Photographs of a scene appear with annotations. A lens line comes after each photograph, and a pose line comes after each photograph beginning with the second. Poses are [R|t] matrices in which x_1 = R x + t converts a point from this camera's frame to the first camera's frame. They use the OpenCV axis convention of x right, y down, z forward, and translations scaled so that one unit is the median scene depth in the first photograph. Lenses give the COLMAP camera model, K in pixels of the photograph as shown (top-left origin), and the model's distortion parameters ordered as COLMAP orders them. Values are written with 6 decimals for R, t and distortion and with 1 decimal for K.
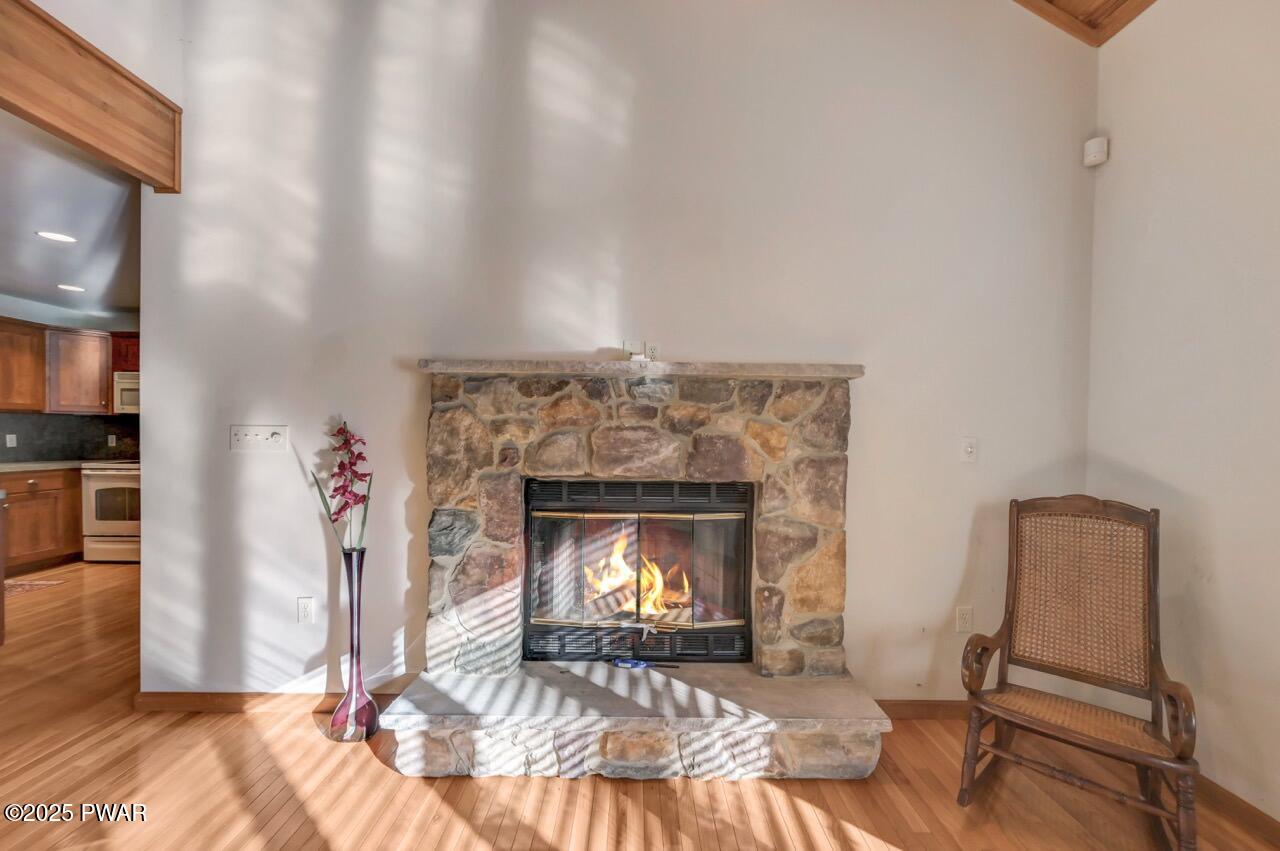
lens RADIAL K [[509.4, 0, 633.6], [0, 509.4, 440.8], [0, 0, 1]] dist [-0.003668, 0.000995]
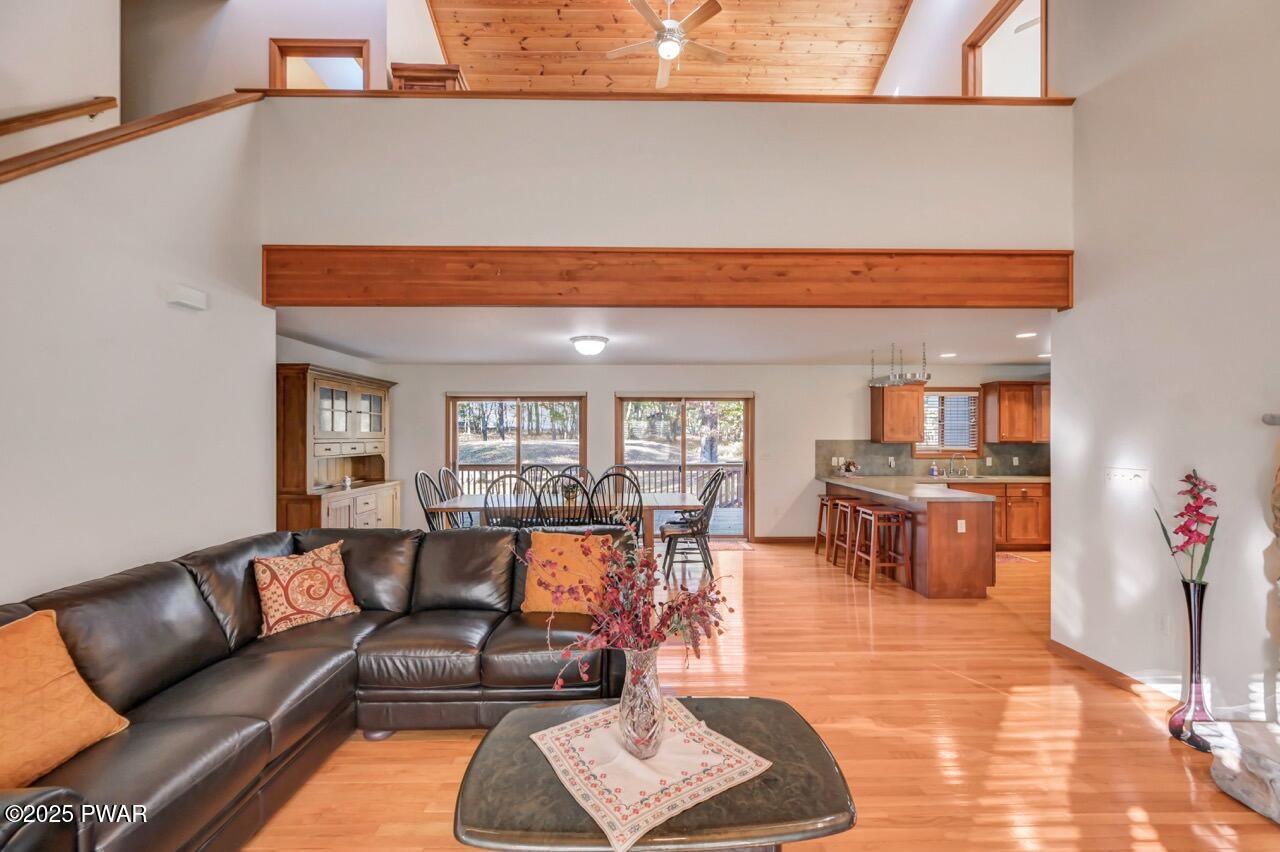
lens RADIAL K [[509.4, 0, 642.2], [0, 509.4, 435.4], [0, 0, 1]] dist [-0.003668, 0.000995]
pose [[0.011590, -0.016136, -0.999803, 0.590204], [-0.013629, 0.999774, -0.016293, -0.082439], [0.999840, 0.013815, 0.011368, -0.272715]]
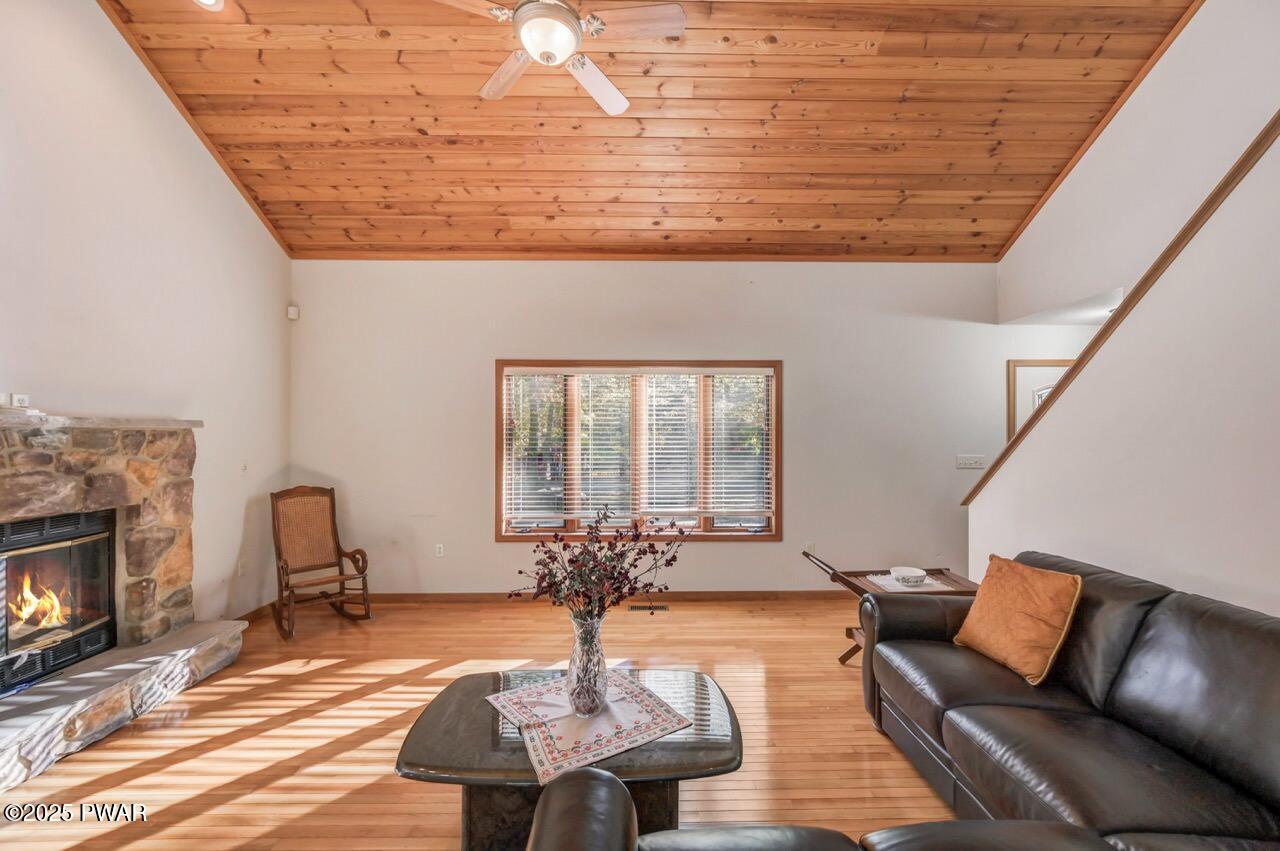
lens RADIAL K [[509.4, 0, 643.8], [0, 509.4, 430.3], [0, 0, 1]] dist [-0.003668, 0.000995]
pose [[-0.009428, -0.007832, 0.999925, -1.138123], [0.016399, 0.999834, 0.007986, -0.108008], [-0.999821, 0.016473, -0.009298, -0.358883]]
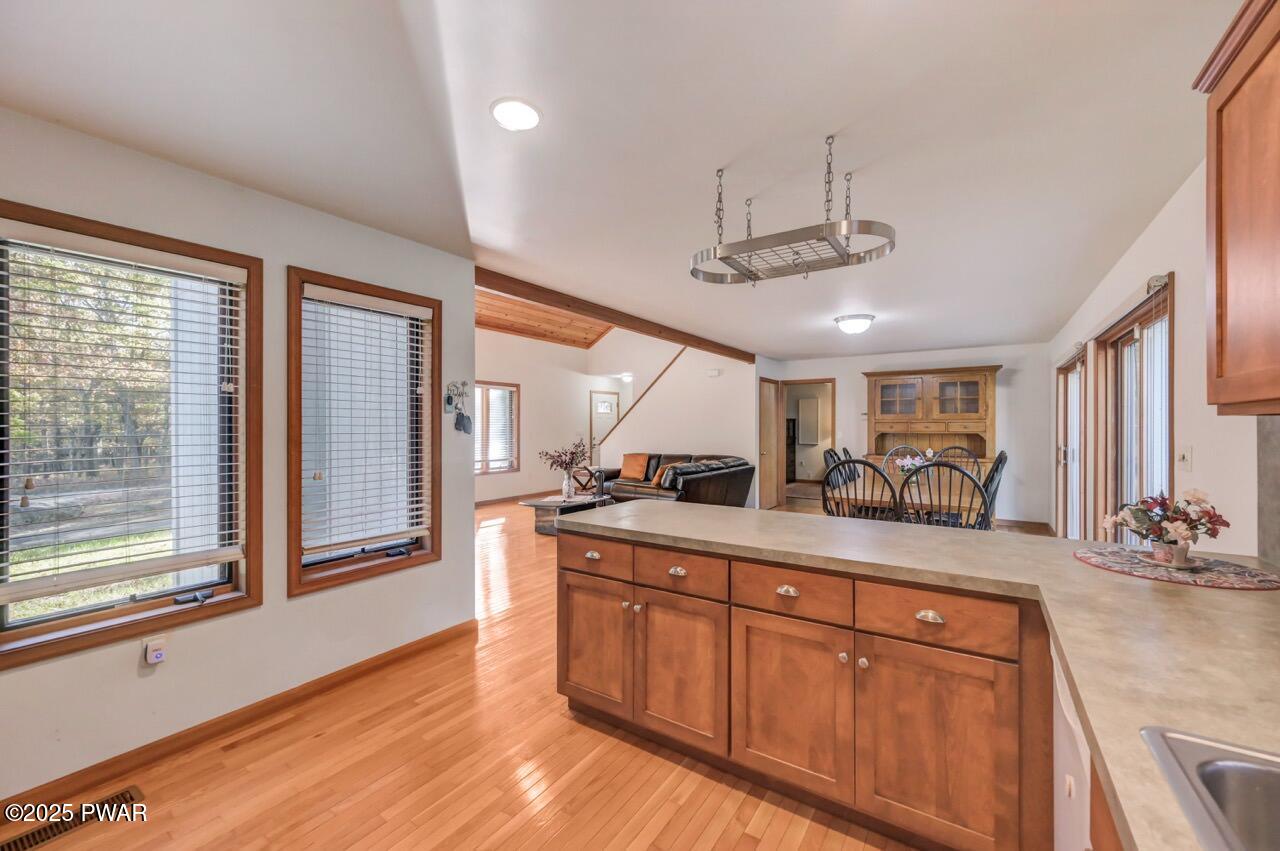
lens RADIAL K [[509.4, 0, 644.0], [0, 509.4, 425.2], [0, 0, 1]] dist [-0.003668, 0.000995]
pose [[-0.831626, -0.013143, 0.555180, -2.331148], [-0.003438, 0.999823, 0.018520, -0.104360], [-0.555325, 0.013492, -0.831524, 2.070021]]
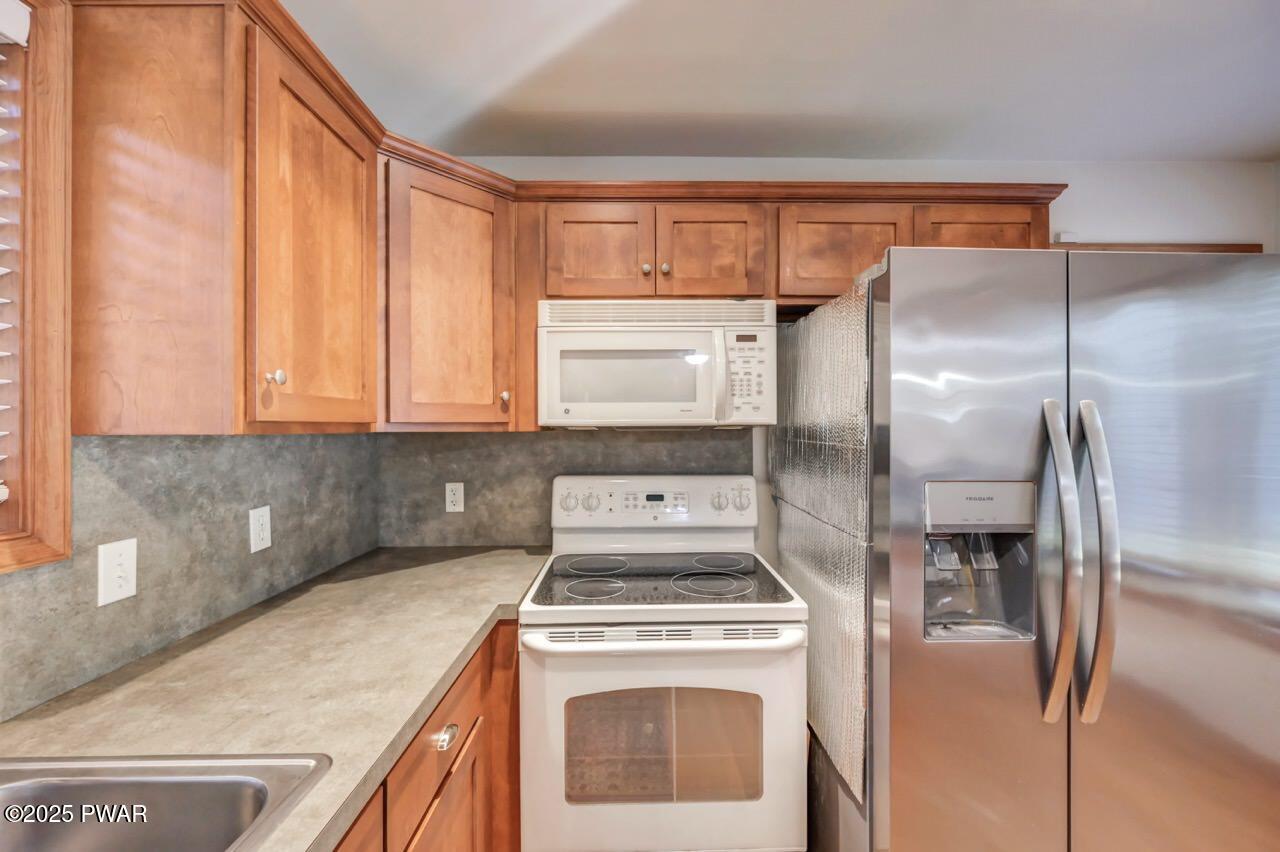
lens RADIAL K [[509.4, 0, 645.5], [0, 509.4, 423.5], [0, 0, 1]] dist [-0.003668, 0.000995]
pose [[0.999817, -0.015659, 0.011008, -2.214952], [0.015822, 0.999764, -0.014884, -0.115963], [-0.010772, 0.015056, 0.999829, 1.552733]]
